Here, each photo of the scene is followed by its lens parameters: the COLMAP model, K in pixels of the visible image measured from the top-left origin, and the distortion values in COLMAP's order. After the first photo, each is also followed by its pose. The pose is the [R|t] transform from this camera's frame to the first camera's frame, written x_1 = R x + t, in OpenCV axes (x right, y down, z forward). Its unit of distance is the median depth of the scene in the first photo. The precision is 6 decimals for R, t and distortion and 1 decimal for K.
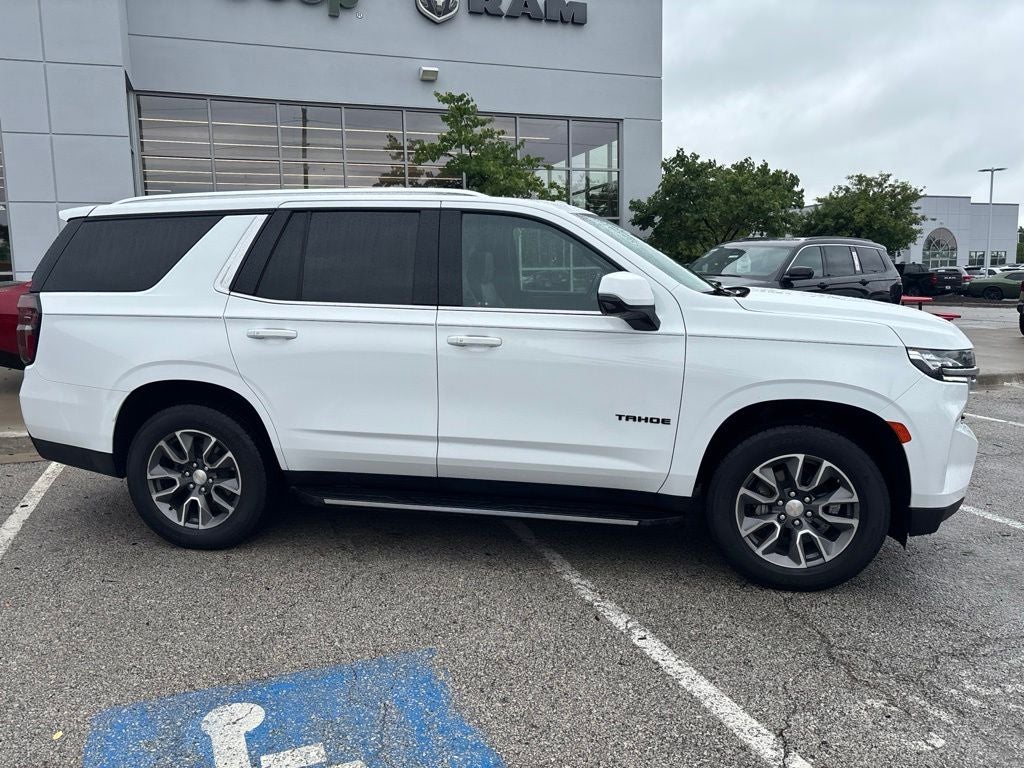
lens RADIAL K [[779.0, 0, 510.7], [0, 779.0, 376.8], [0, 0, 1]] dist [0.039857, -0.044647]
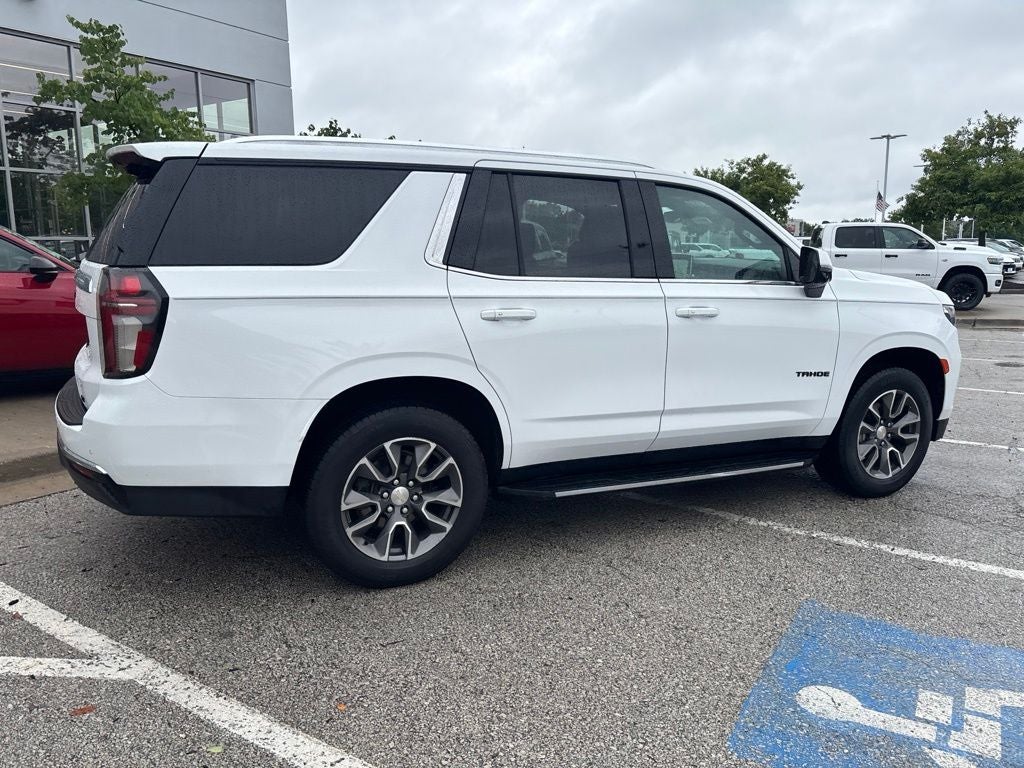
lens RADIAL K [[776.9, 0, 511.5], [0, 776.9, 376.5], [0, 0, 1]] dist [0.044392, -0.054846]
pose [[0.798997, -0.085849, 0.595175, -0.812437], [0.067635, 0.996306, 0.052912, -0.030975], [-0.597519, -0.002022, 0.801852, 0.303978]]
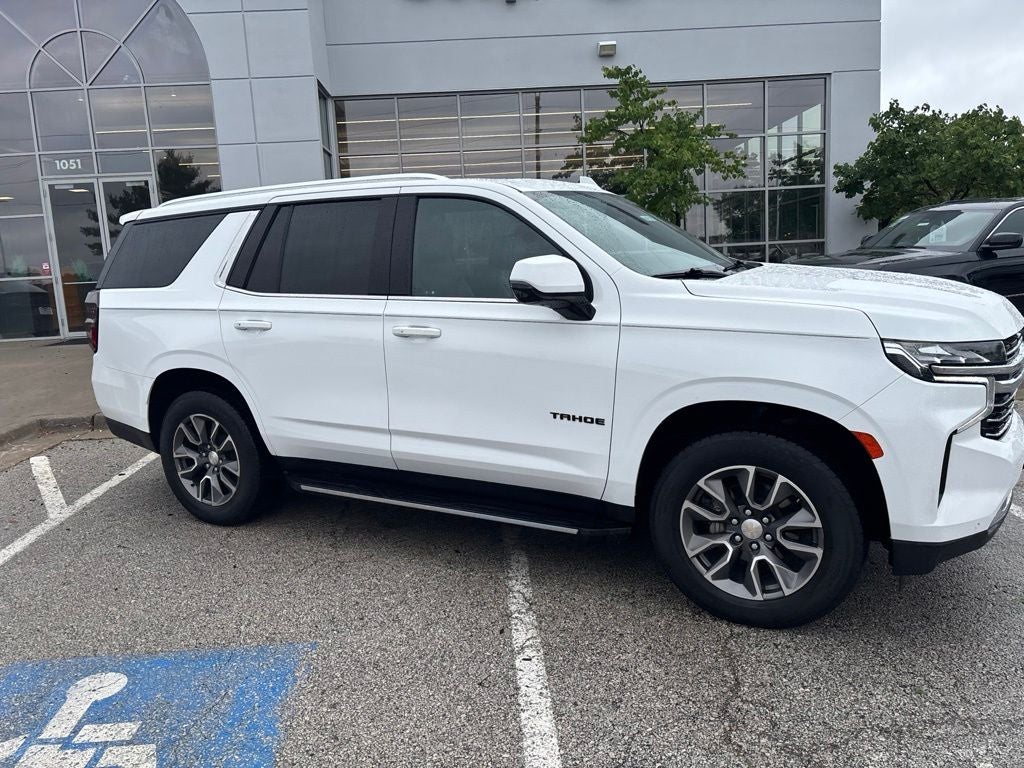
lens RADIAL K [[778.6, 0, 508.0], [0, 778.6, 386.9], [0, 0, 1]] dist [0.046396, -0.057702]
pose [[0.949165, 0.018546, -0.314233, 0.344574], [-0.007420, 0.999304, 0.036566, -0.013166], [0.314692, -0.032376, 0.948642, 0.110623]]
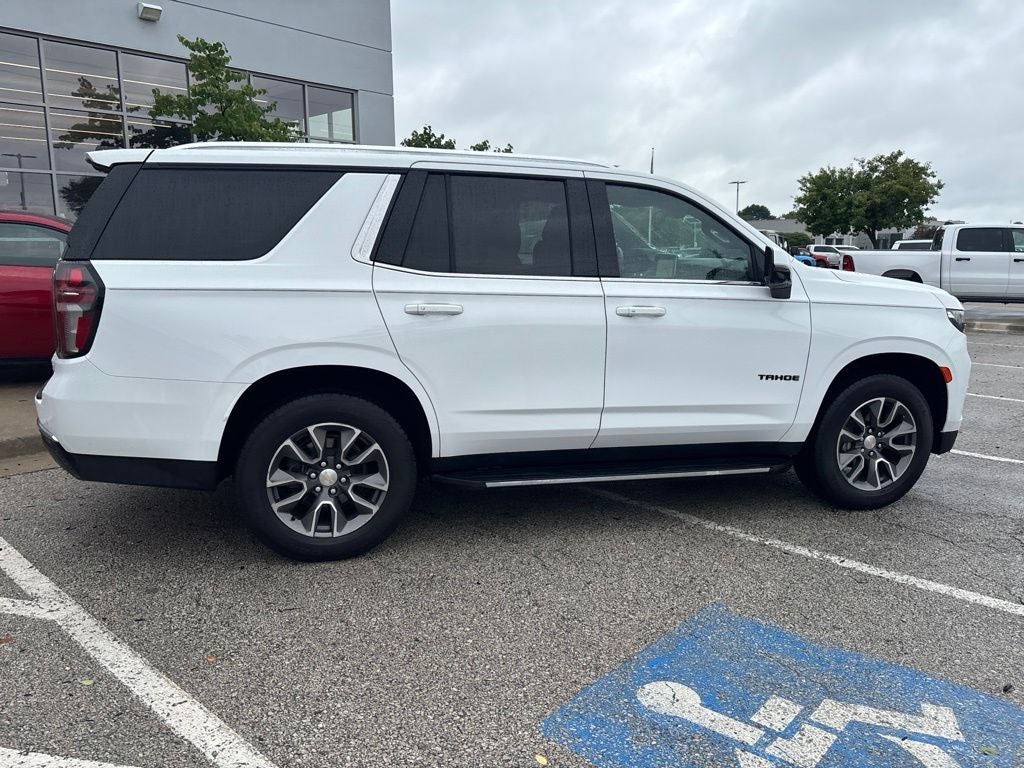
lens RADIAL K [[776.3, 0, 510.7], [0, 776.3, 387.4], [0, 0, 1]] dist [0.043394, -0.053695]
pose [[0.889094, -0.064226, 0.453197, -0.632423], [0.045426, 0.997600, 0.052259, -0.007145], [-0.455465, -0.025876, 0.889877, 0.155156]]
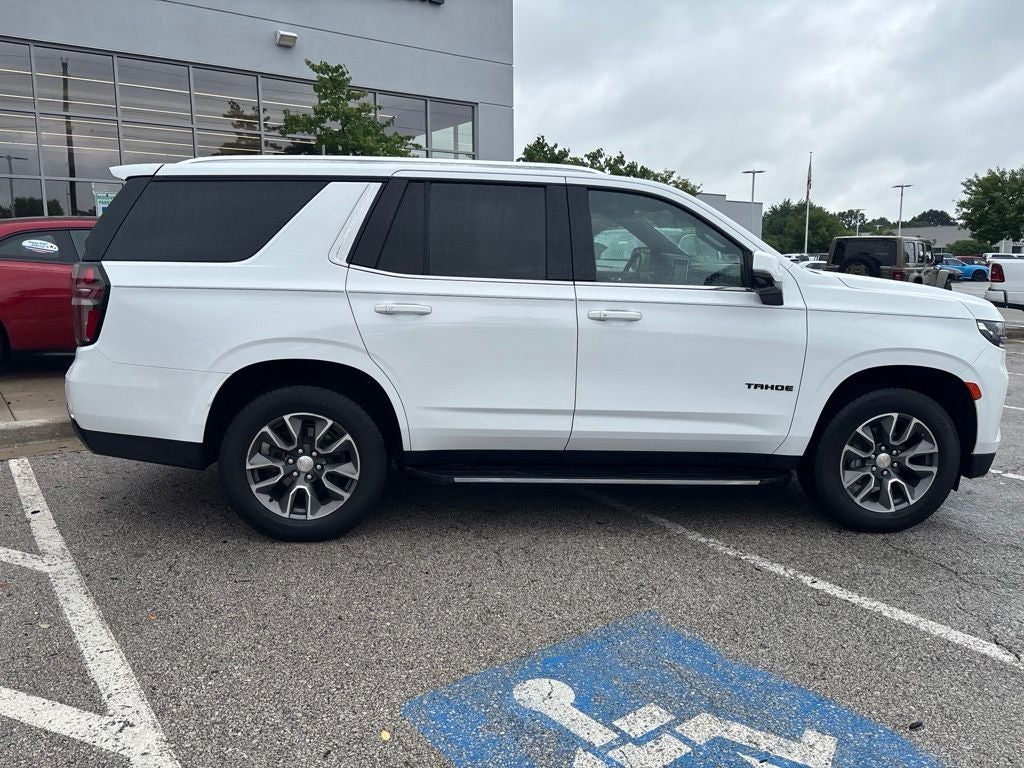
lens RADIAL K [[779.0, 0, 510.7], [0, 779.0, 376.8], [0, 0, 1]] dist [0.039857, -0.044647]
pose [[0.960174, -0.023141, 0.278442, -0.440555], [0.017491, 0.999588, 0.022758, 0.008430], [-0.278853, -0.016981, 0.960184, 0.046845]]
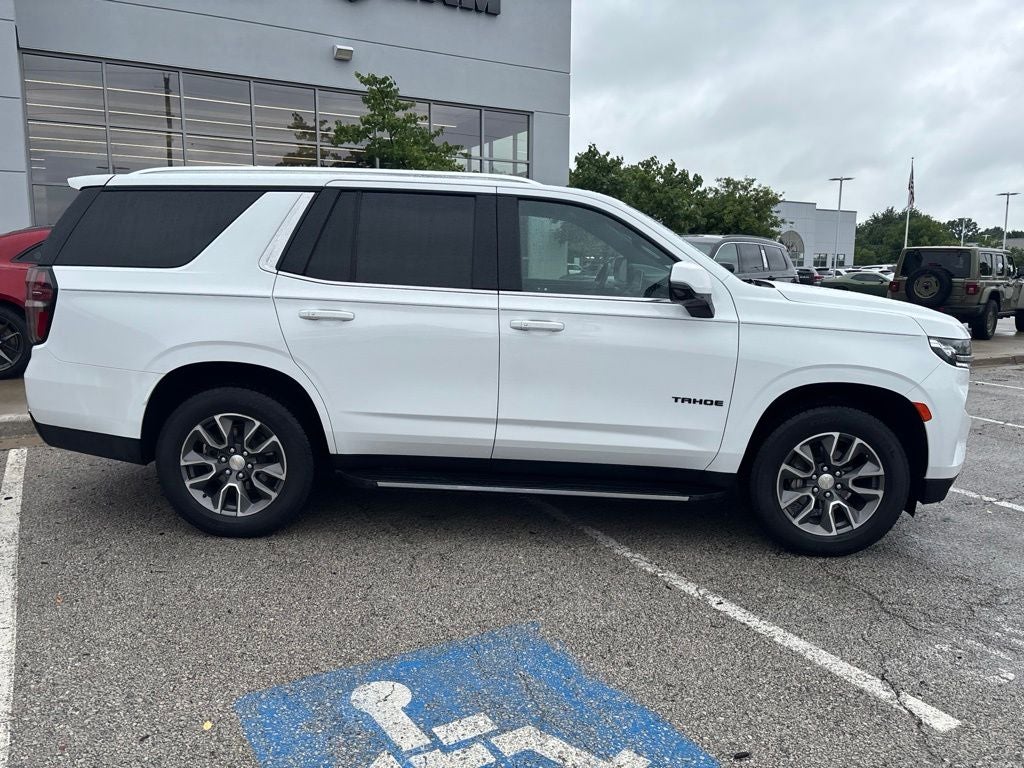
lens RADIAL K [[778.5, 0, 510.4], [0, 778.5, 381.9], [0, 0, 1]] dist [0.037522, -0.041712]
pose [[0.985301, 0.002877, 0.170804, -0.242203], [-0.006179, 0.999804, 0.018804, 0.008774], [-0.170717, -0.019584, 0.985126, -0.005154]]
